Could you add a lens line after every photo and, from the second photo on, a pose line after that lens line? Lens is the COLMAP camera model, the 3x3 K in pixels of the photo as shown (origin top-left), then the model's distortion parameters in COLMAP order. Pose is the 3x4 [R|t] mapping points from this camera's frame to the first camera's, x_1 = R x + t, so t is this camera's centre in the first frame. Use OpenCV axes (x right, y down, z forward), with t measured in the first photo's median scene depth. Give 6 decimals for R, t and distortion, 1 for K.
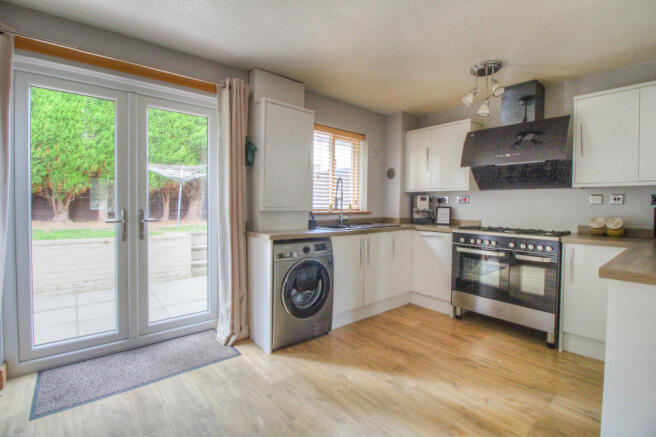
lens RADIAL K [[305.5, 0, 326.2], [0, 305.5, 211.7], [0, 0, 1]] dist [-0.013744, -0.001571]
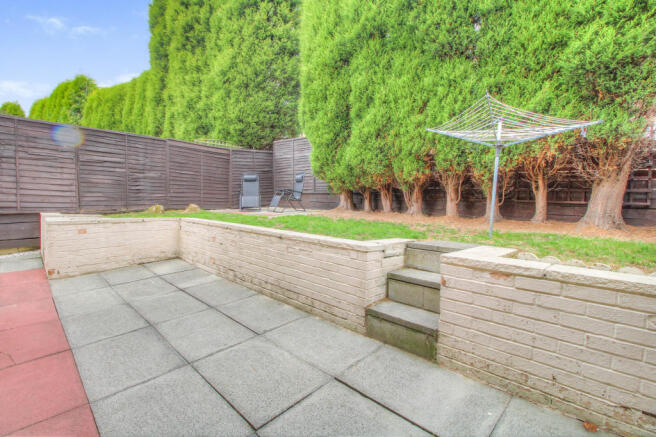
lens RADIAL K [[305.5, 0, 326.2], [0, 305.5, 211.7], [0, 0, 1]] dist [-0.013744, -0.001571]
pose [[0.110234, 0.032265, -0.993382, 0.015119], [-0.036840, 0.998919, 0.028357, 0.008182], [0.993223, 0.033471, 0.111304, 0.648735]]
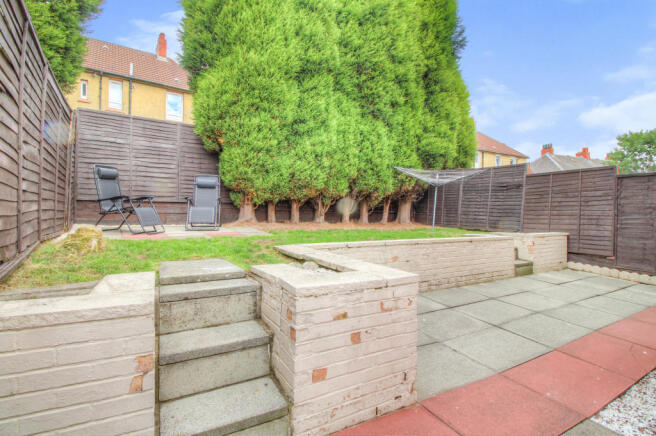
lens RADIAL K [[305.5, 0, 326.2], [0, 305.5, 211.2], [0, 0, 1]] dist [-0.013744, -0.001571]
pose [[0.979924, -0.002340, -0.199357, -0.644452], [-0.001418, 0.999824, -0.018706, 0.009047], [0.199366, 0.018613, 0.979748, -0.112664]]
